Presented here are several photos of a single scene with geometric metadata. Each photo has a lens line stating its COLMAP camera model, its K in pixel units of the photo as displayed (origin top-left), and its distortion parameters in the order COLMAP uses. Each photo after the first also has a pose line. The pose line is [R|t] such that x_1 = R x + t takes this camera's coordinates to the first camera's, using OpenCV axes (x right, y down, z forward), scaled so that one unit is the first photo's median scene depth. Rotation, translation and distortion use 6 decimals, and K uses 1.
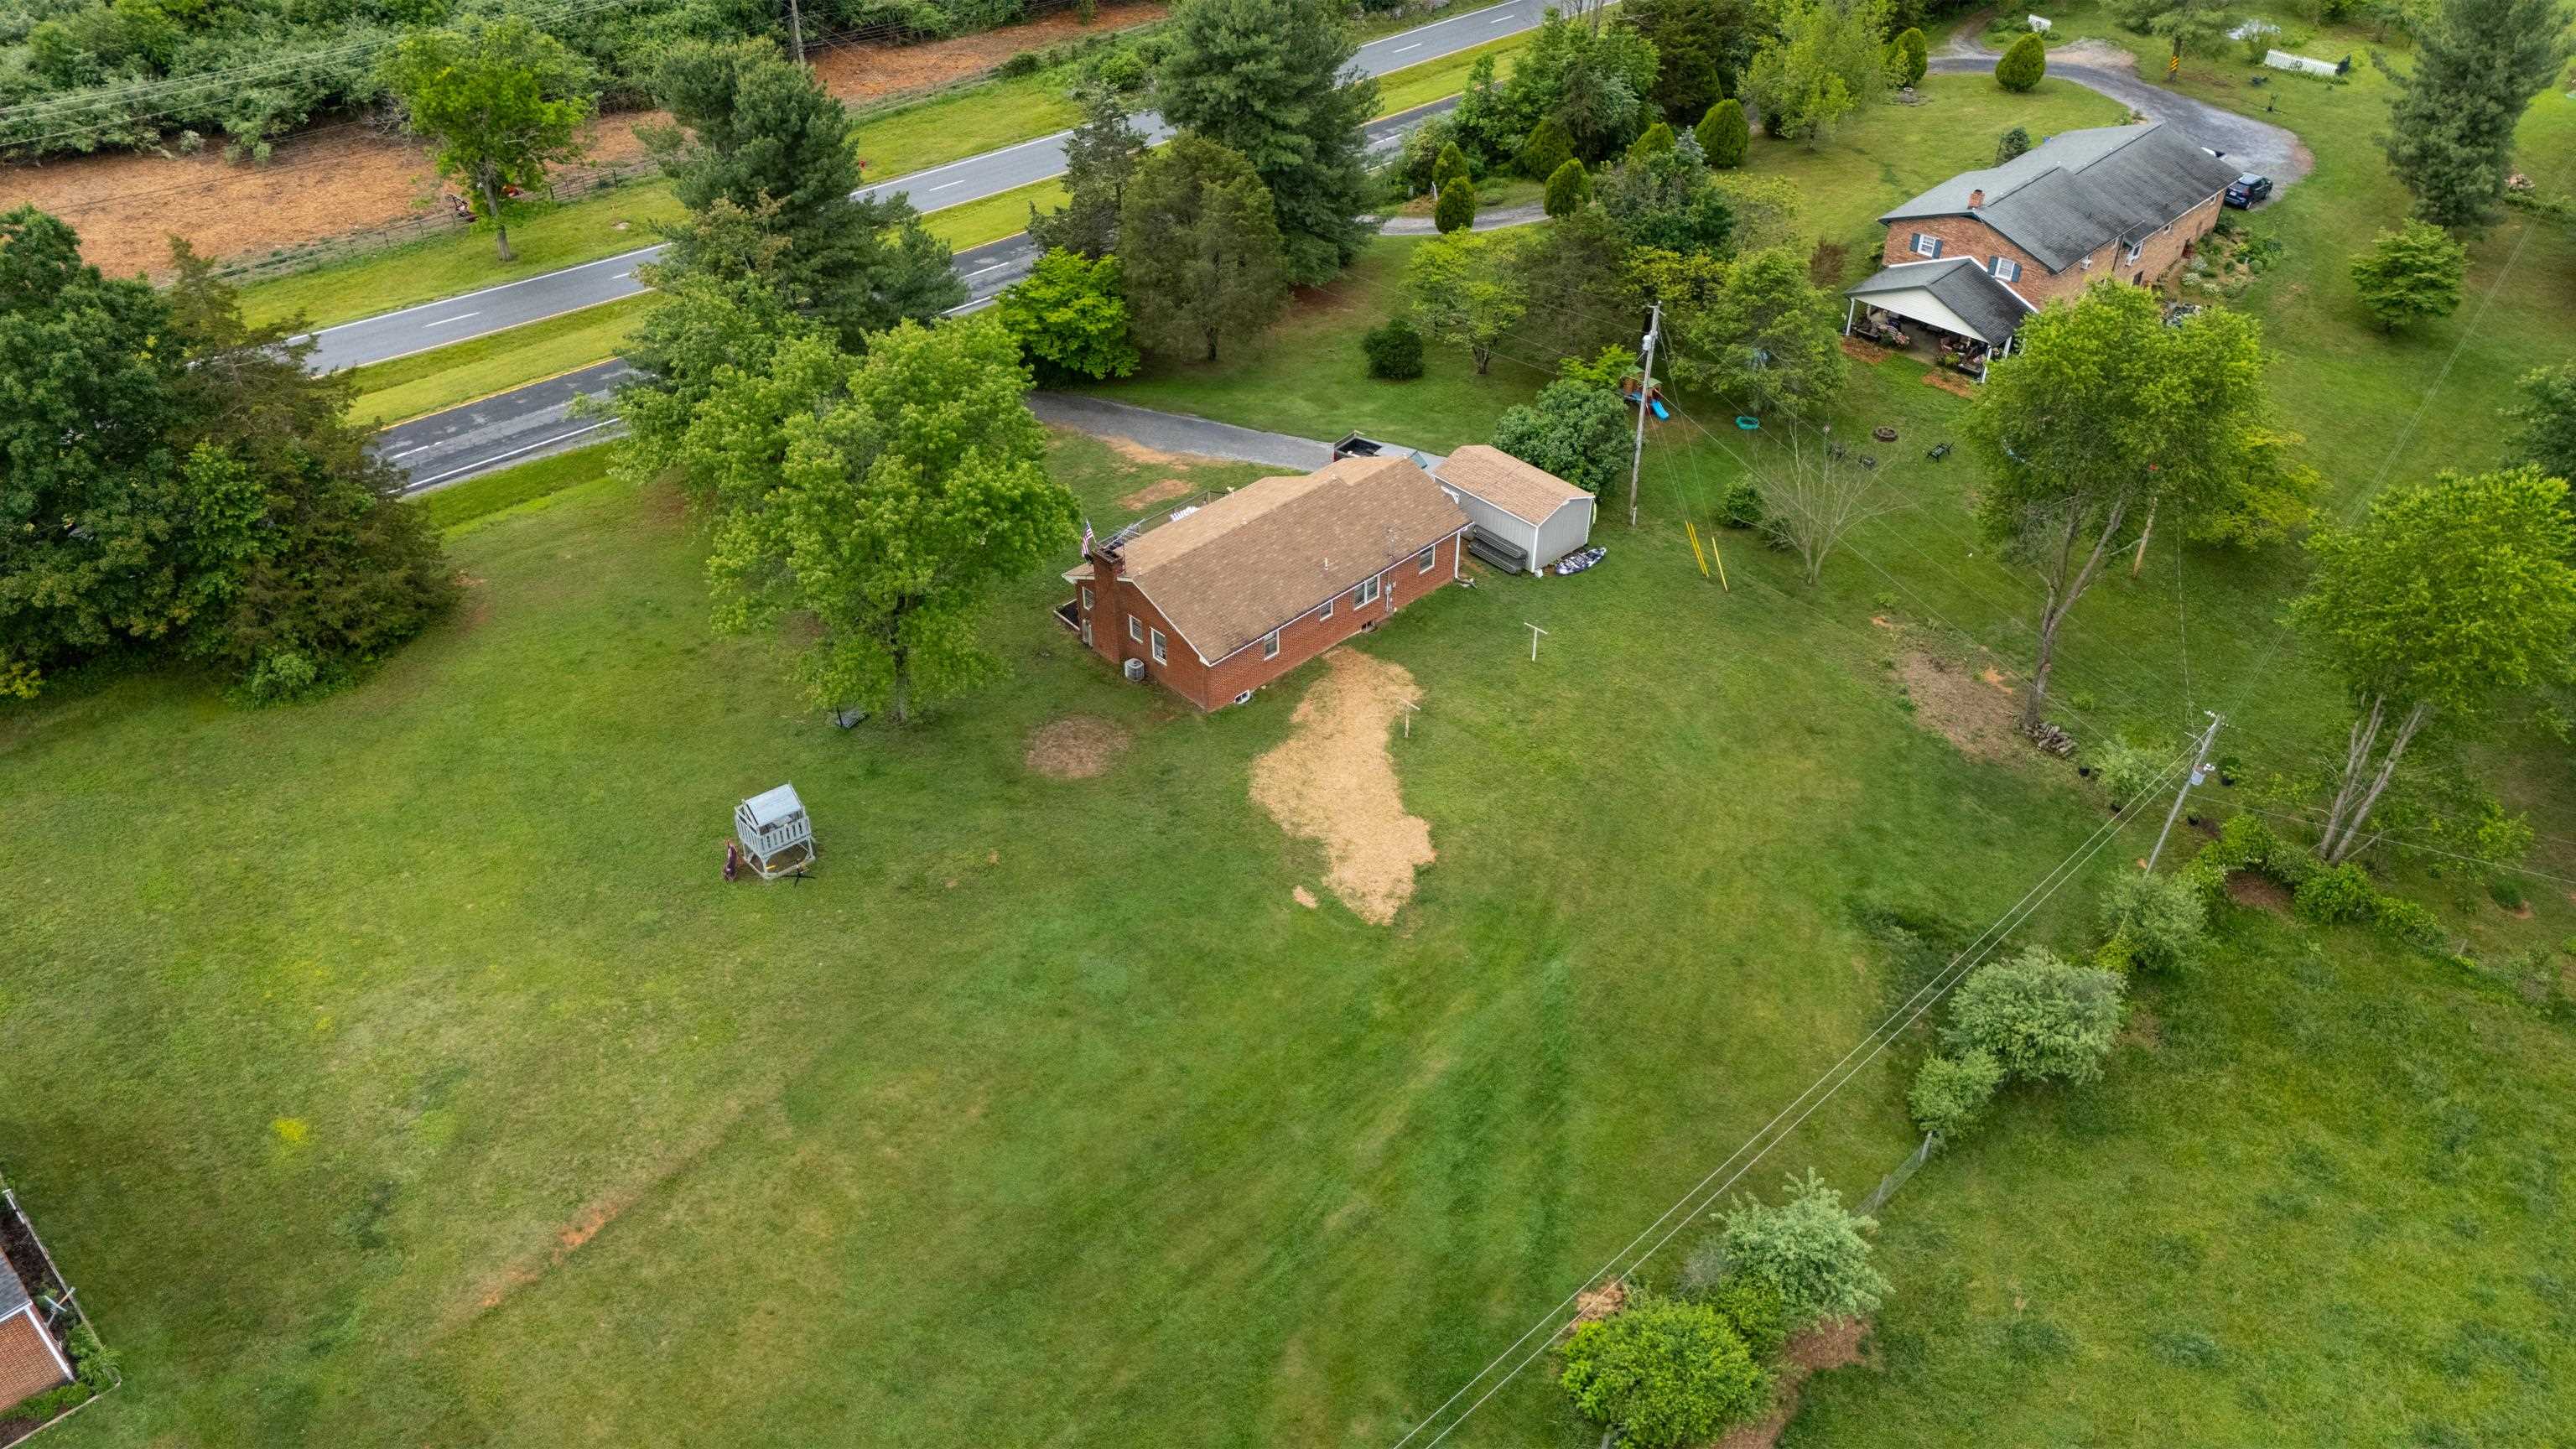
lens RADIAL K [[1893.8, 0, 1285.4], [0, 1893.8, 728.4], [0, 0, 1]] dist [0.083002, -0.088706]
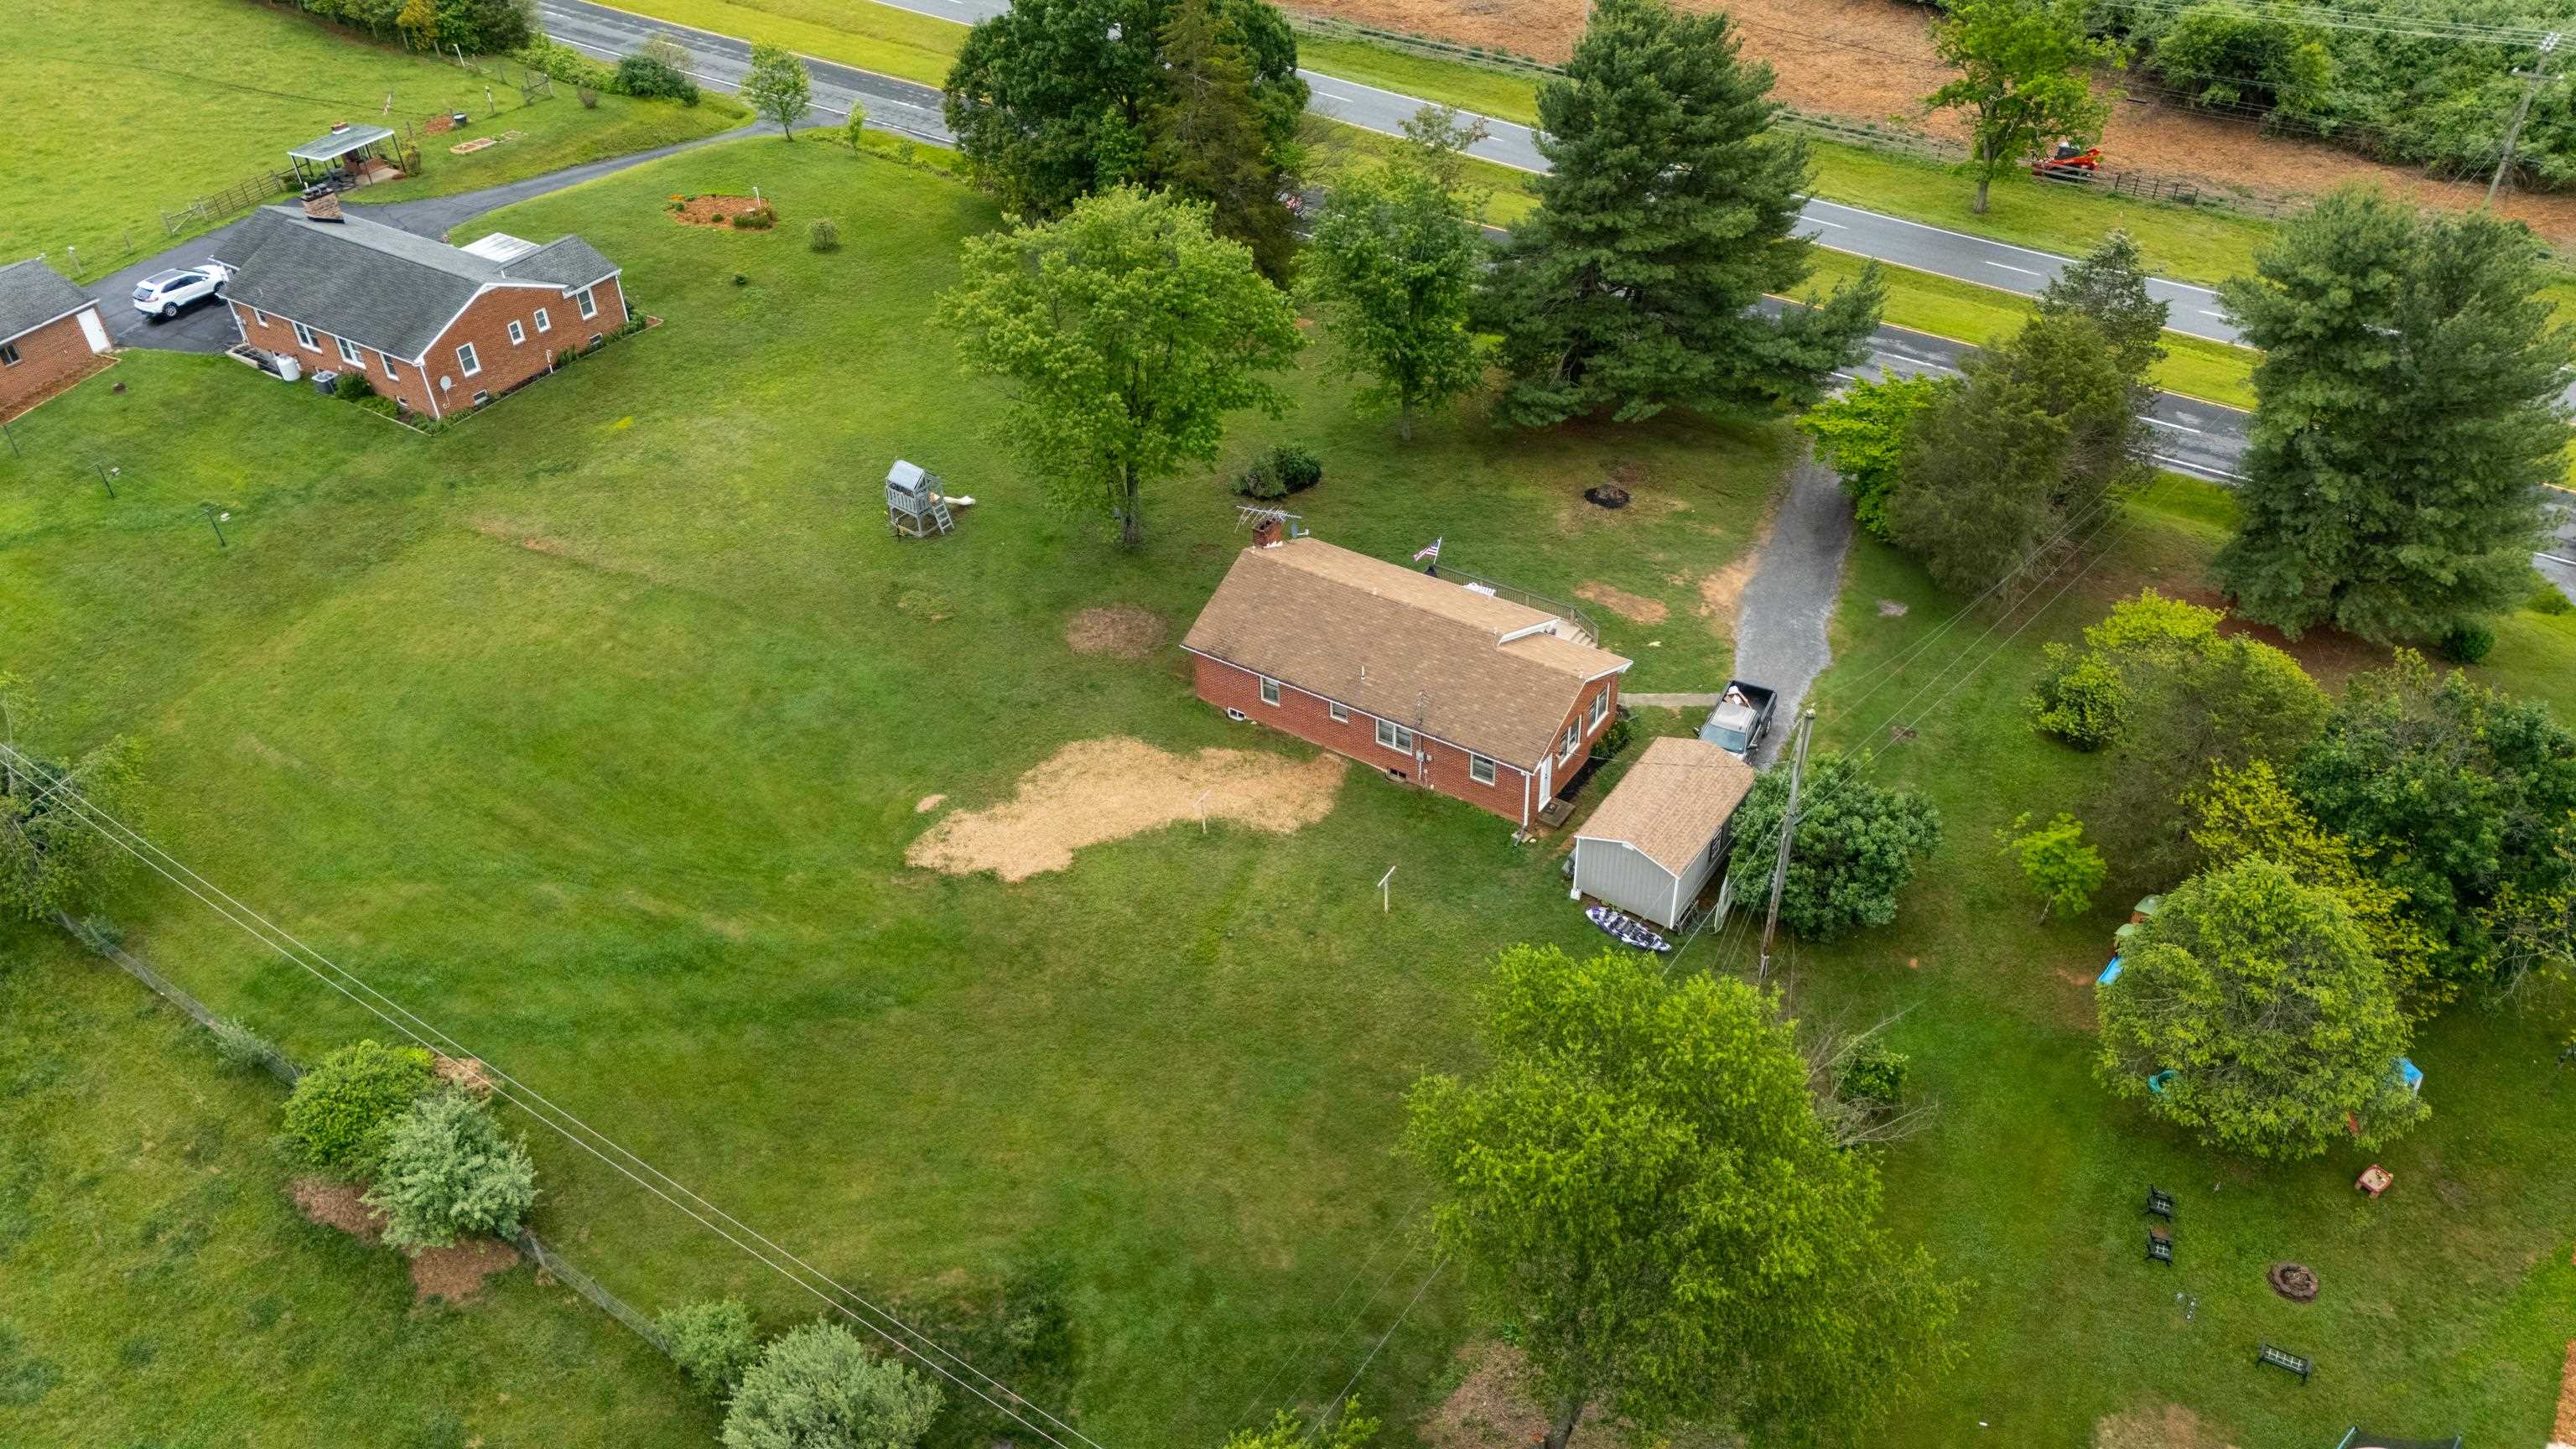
lens RADIAL K [[1893.8, 0, 1285.4], [0, 1893.8, 728.4], [0, 0, 1]] dist [0.083002, -0.088706]
pose [[0.212651, 0.593405, -0.776305, 0.757947], [-0.559504, 0.725286, 0.401143, -0.424656], [0.801083, 0.349043, 0.486245, 0.561615]]
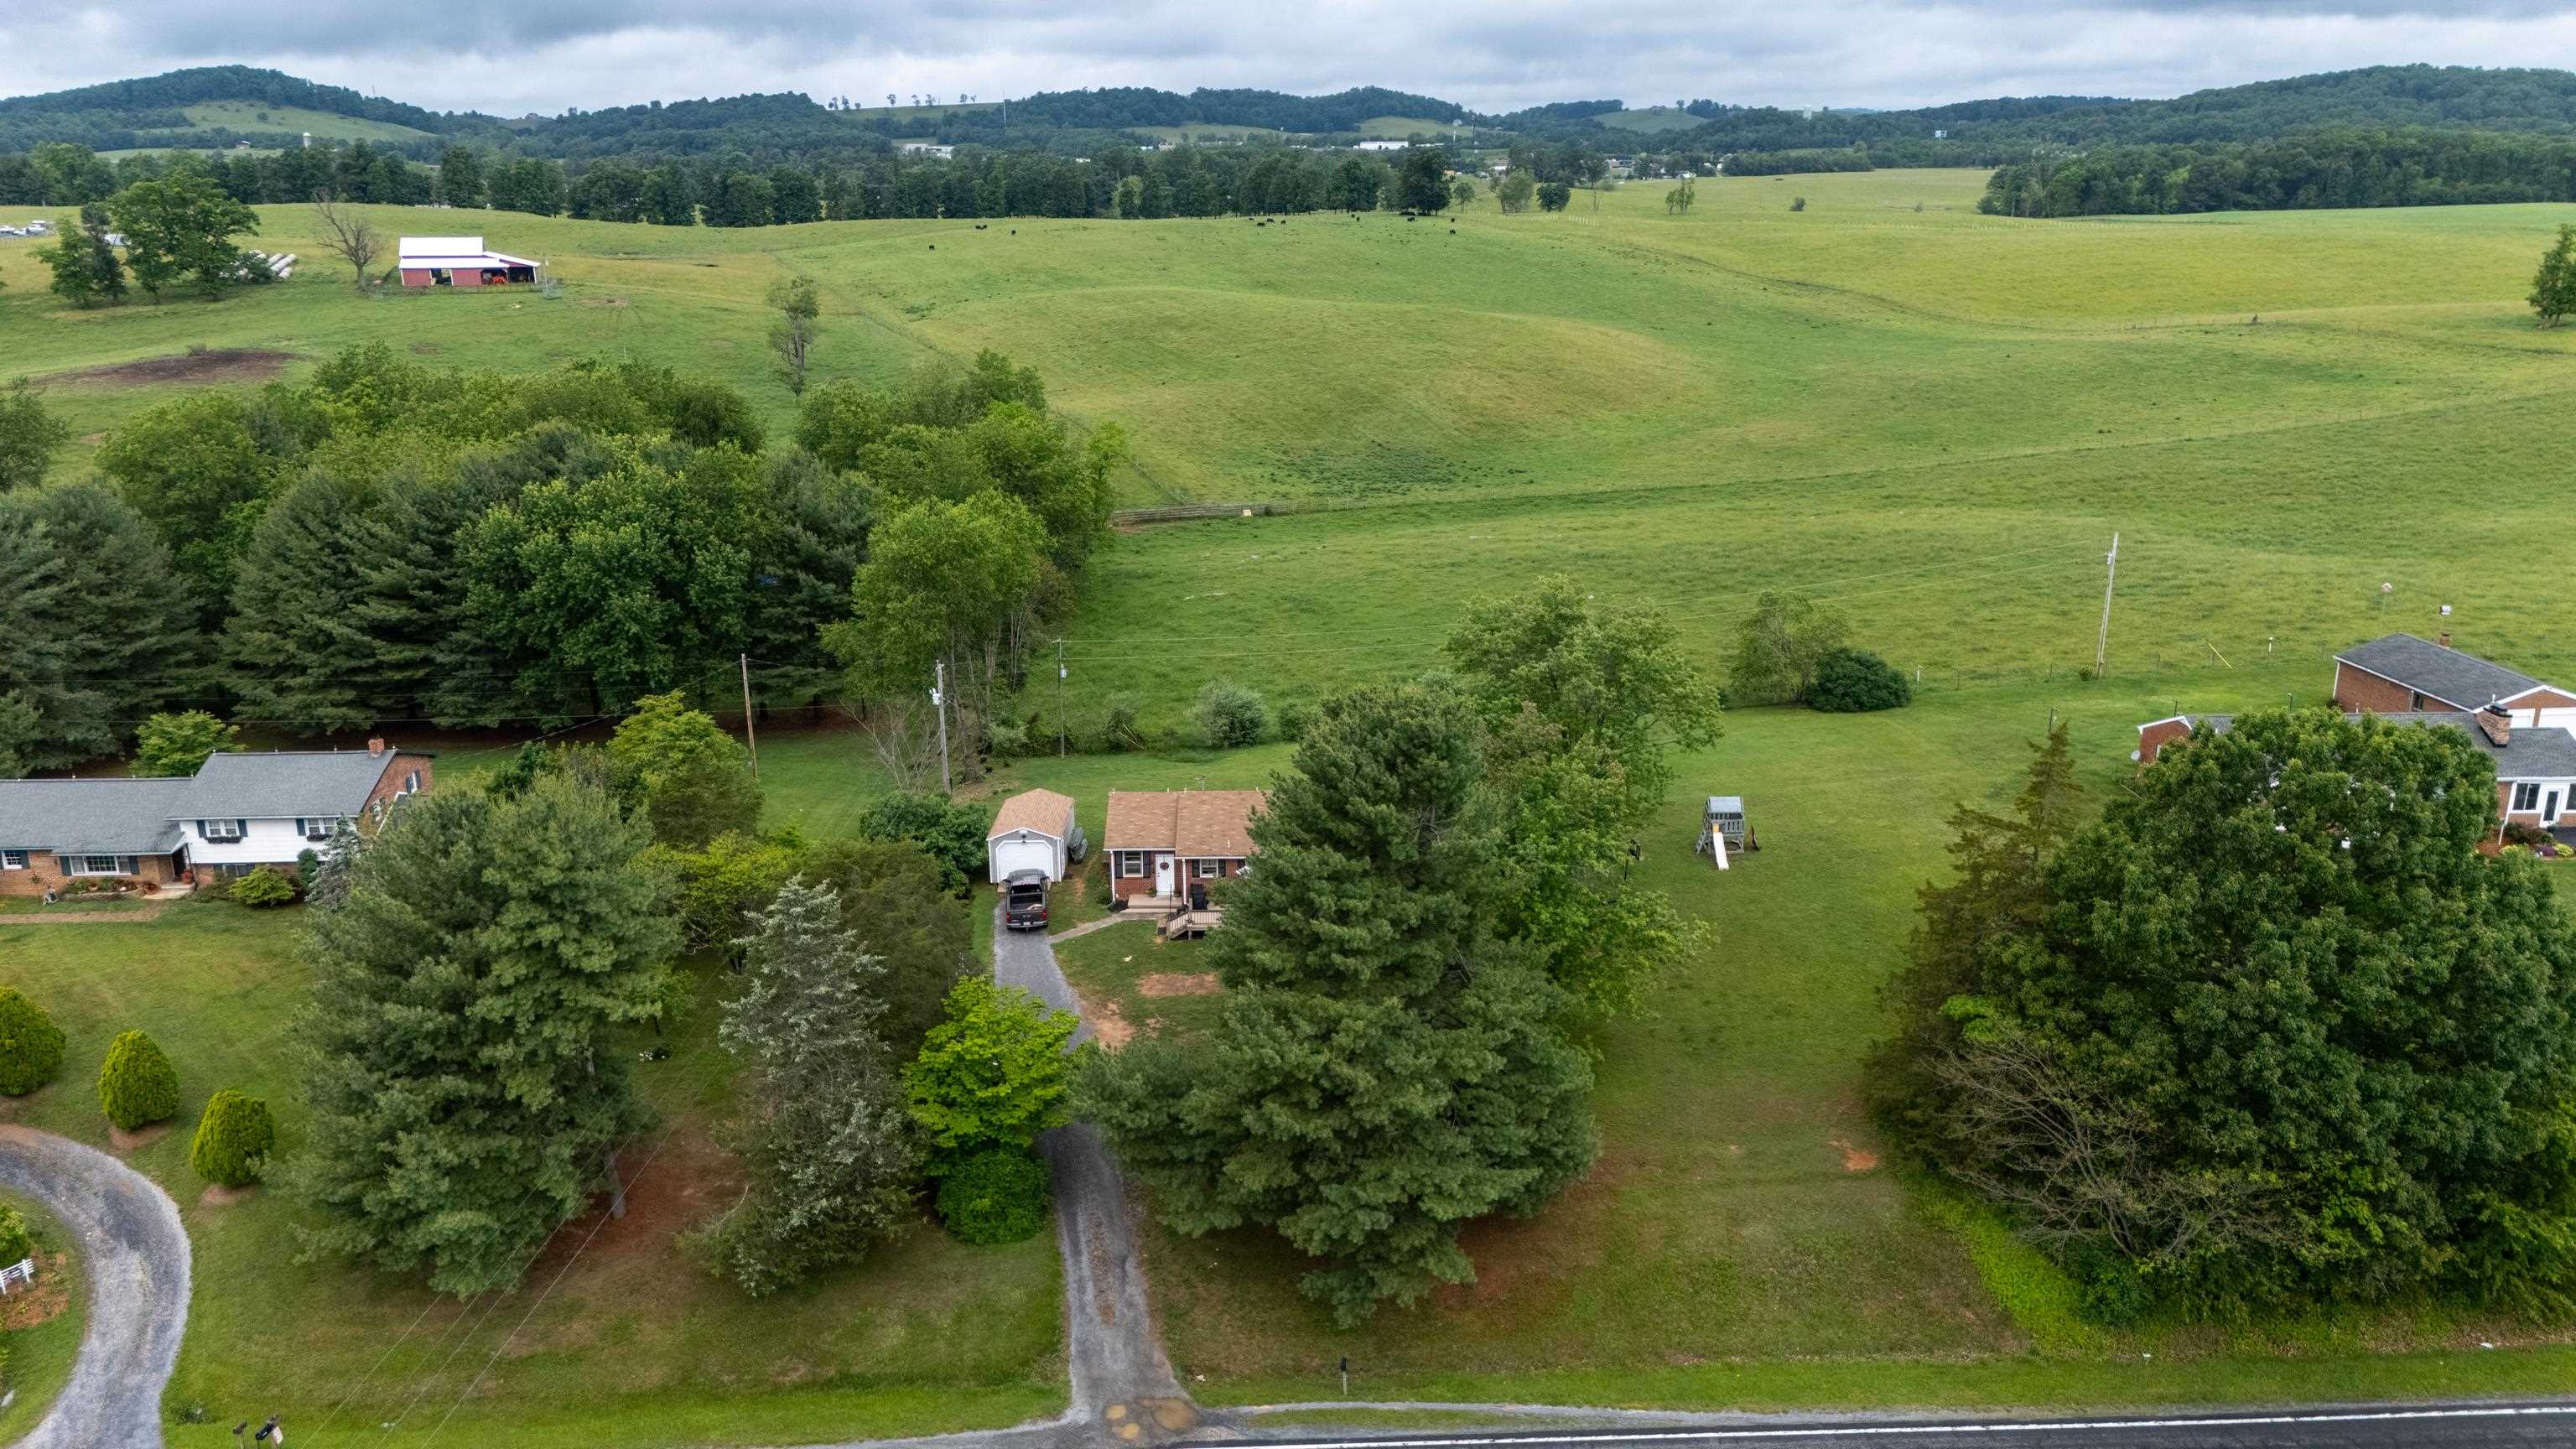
lens RADIAL K [[1893.8, 0, 1285.4], [0, 1893.8, 728.4], [0, 0, 1]] dist [0.083002, -0.088706]
pose [[-0.722957, -0.193219, 0.663324, -0.892755], [0.421675, 0.637135, 0.645174, -0.994720], [-0.547287, 0.746141, -0.379146, 1.512925]]
